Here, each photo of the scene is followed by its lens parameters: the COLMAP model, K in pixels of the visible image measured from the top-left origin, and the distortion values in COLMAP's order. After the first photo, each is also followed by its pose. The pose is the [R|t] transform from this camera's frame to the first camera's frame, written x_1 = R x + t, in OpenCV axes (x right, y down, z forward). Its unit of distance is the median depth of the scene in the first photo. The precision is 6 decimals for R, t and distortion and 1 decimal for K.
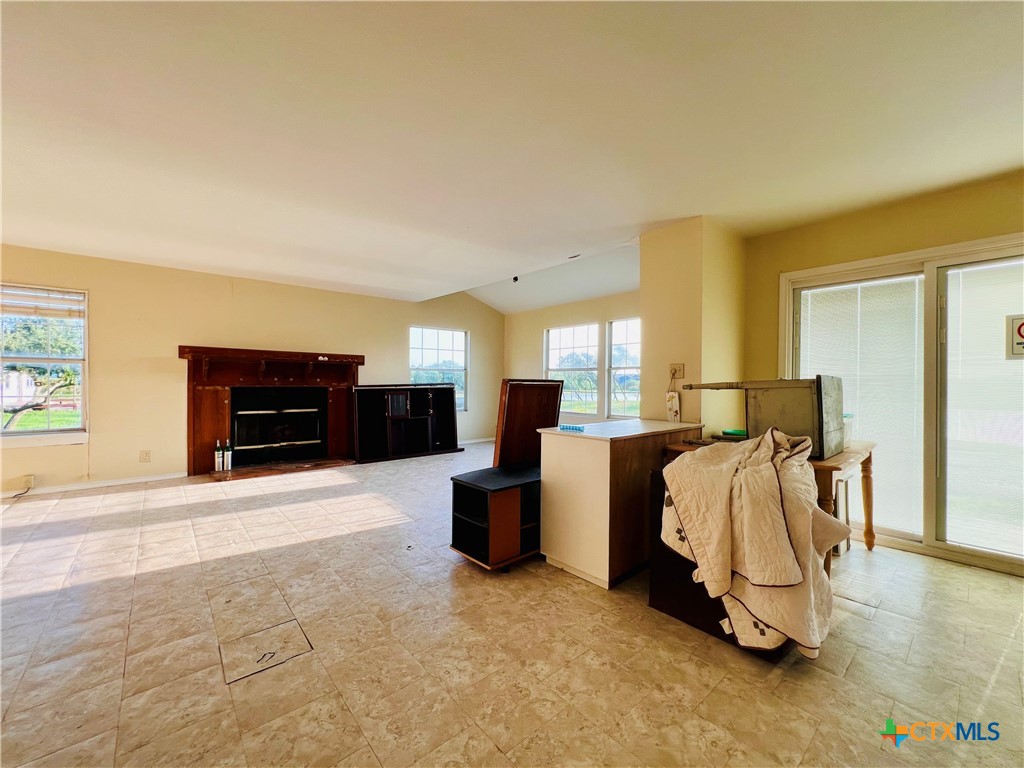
lens RADIAL K [[410.4, 0, 513.3], [0, 410.4, 385.9], [0, 0, 1]] dist [-0.003459, 0.001161]
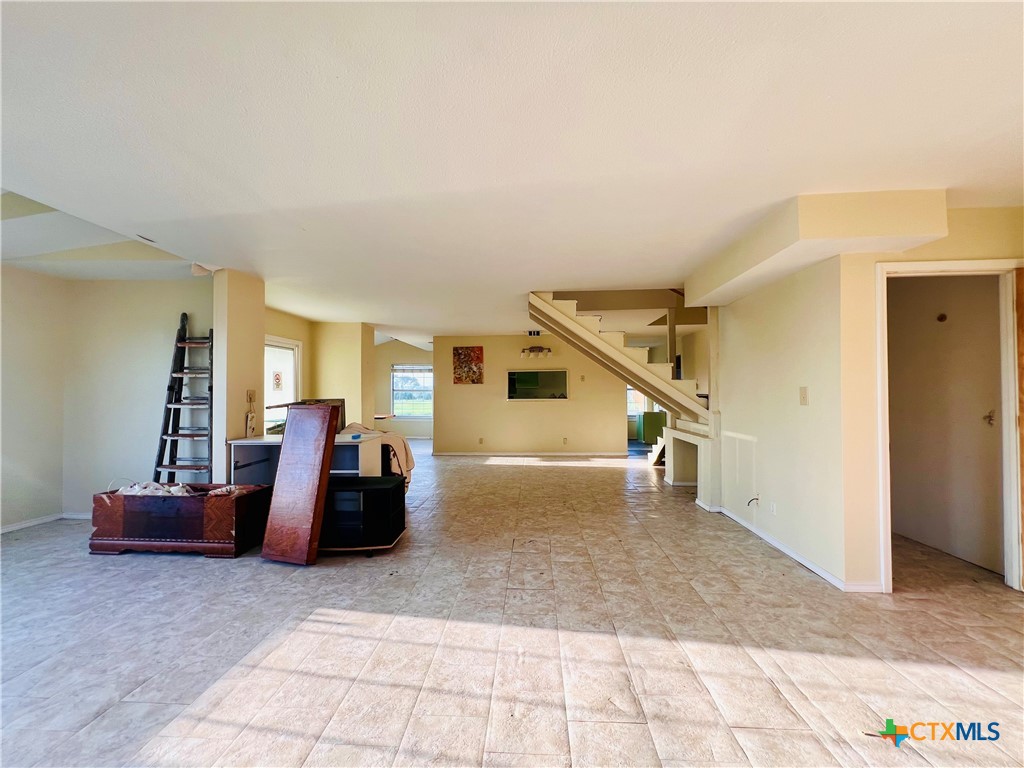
lens RADIAL K [[410.4, 0, 512.9], [0, 410.4, 385.7], [0, 0, 1]] dist [-0.003459, 0.001161]
pose [[-0.720345, 0.008574, 0.693562, -1.135436], [0.007367, 0.999962, -0.004710, -0.060493], [-0.693576, 0.001717, -0.720381, 1.474813]]
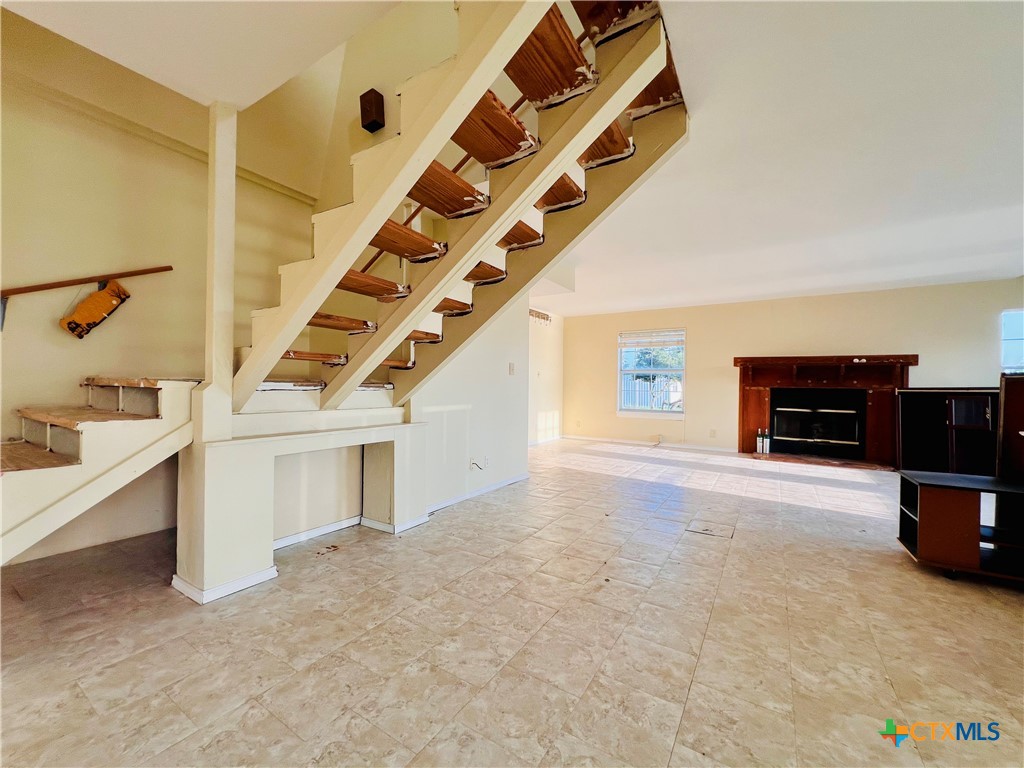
lens RADIAL K [[410.4, 0, 510.9], [0, 410.4, 384.0], [0, 0, 1]] dist [-0.003459, 0.001161]
pose [[0.280710, -0.003965, -0.959784, 0.505383], [-0.020610, 0.999736, -0.010158, 0.035680], [0.959571, 0.022632, 0.280554, -0.194371]]
